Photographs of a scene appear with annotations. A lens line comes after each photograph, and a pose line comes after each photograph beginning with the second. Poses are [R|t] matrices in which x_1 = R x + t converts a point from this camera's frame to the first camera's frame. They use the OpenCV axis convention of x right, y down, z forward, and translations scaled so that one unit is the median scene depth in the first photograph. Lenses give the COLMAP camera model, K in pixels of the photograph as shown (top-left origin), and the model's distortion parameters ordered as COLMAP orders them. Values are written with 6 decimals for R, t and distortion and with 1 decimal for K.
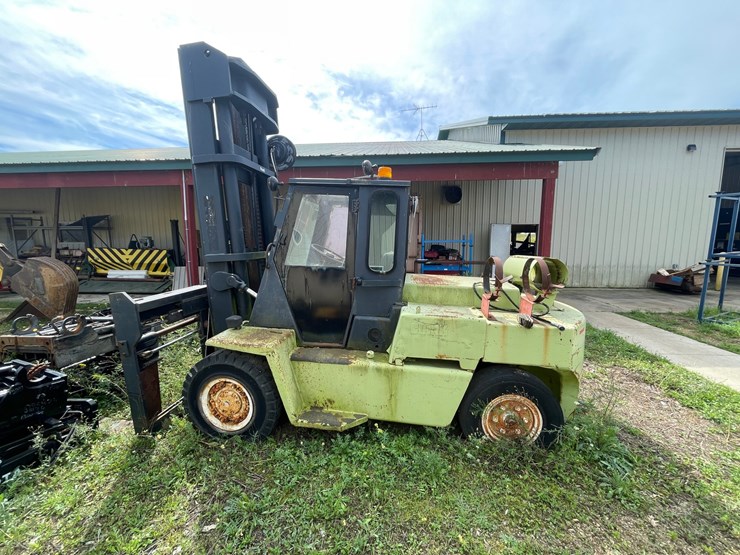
lens RADIAL K [[300.5, 0, 366.9], [0, 300.5, 279.1], [0, 0, 1]] dist [-0.001418, -0.000570]
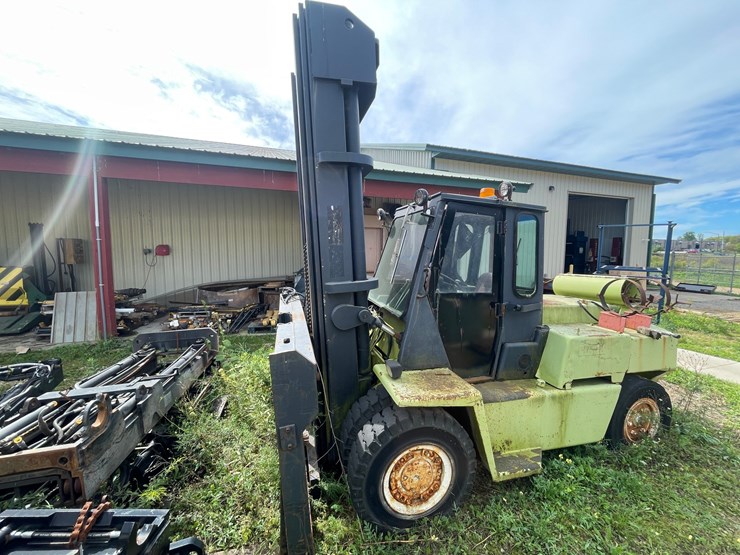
lens RADIAL K [[300.5, 0, 366.9], [0, 300.5, 279.1], [0, 0, 1]] dist [-0.001418, -0.000570]
pose [[0.918304, -0.028311, 0.394863, -0.825357], [0.042366, 0.998739, -0.026919, -0.074822], [-0.393603, 0.041448, 0.918346, 0.306553]]
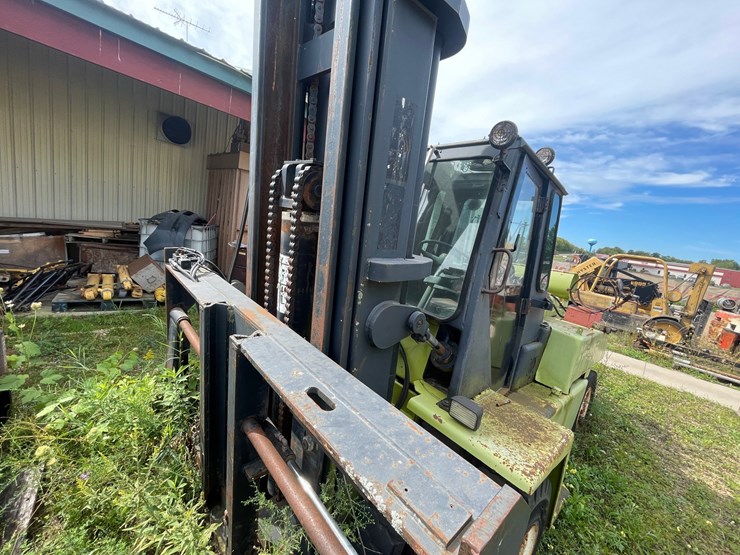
lens RADIAL K [[300.5, 0, 366.9], [0, 300.5, 279.1], [0, 0, 1]] dist [-0.001418, -0.000570]
pose [[0.630611, -0.029818, 0.775526, -0.919859], [-0.053339, 0.995234, 0.081638, -0.097528], [-0.774264, -0.092847, 0.626015, 0.864620]]
